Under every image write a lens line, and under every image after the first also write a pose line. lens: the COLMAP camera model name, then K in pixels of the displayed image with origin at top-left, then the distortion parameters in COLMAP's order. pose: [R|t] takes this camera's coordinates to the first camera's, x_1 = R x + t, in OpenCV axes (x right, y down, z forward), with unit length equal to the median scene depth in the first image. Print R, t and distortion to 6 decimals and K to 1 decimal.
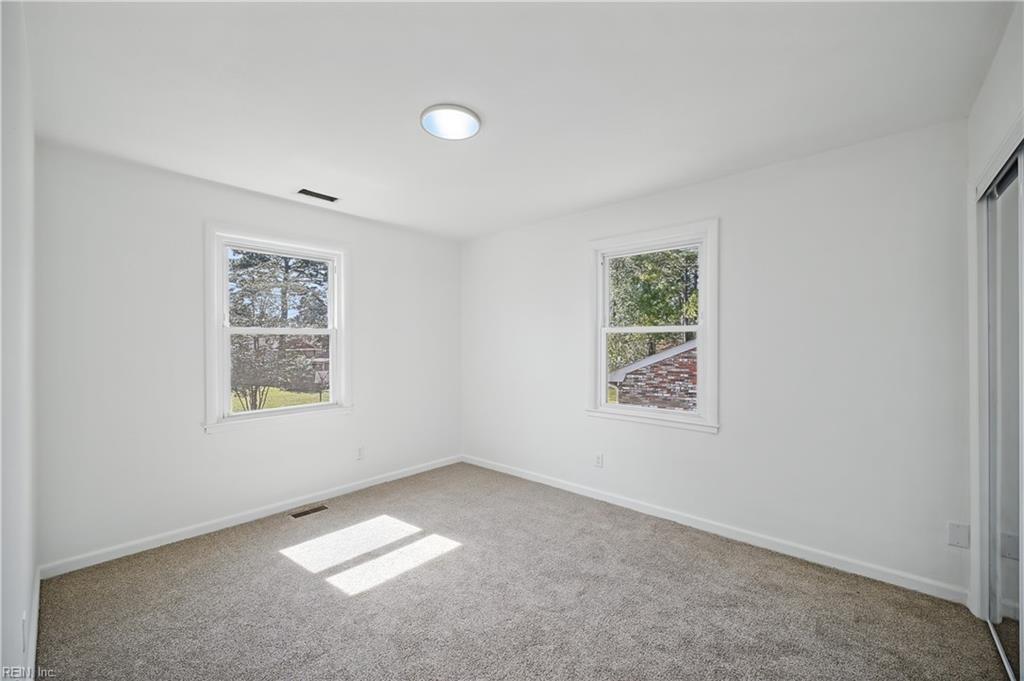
lens RADIAL K [[408.6, 0, 520.3], [0, 408.6, 341.5], [0, 0, 1]] dist [0.001653, 0.000401]
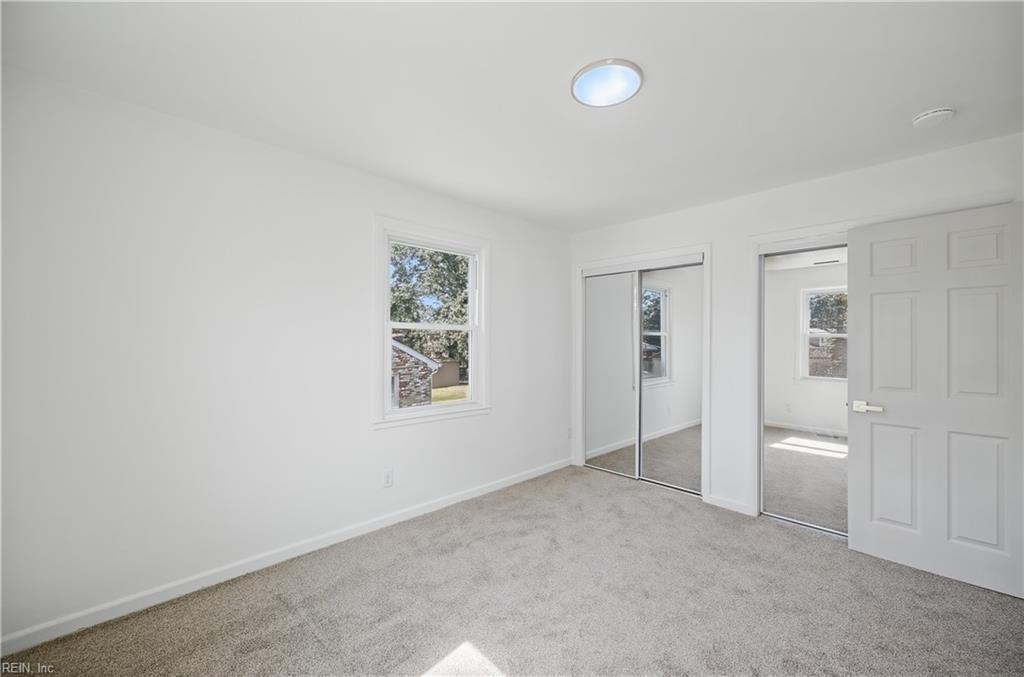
lens RADIAL K [[412.1, 0, 512.0], [0, 412.1, 338.5], [0, 0, 1]] dist [-0.003248, 0.000277]
pose [[0.081308, 0.006151, 0.996670, -0.746824], [-0.004551, 0.999973, -0.005801, 0.006664], [-0.996679, -0.004064, 0.081334, 0.804089]]
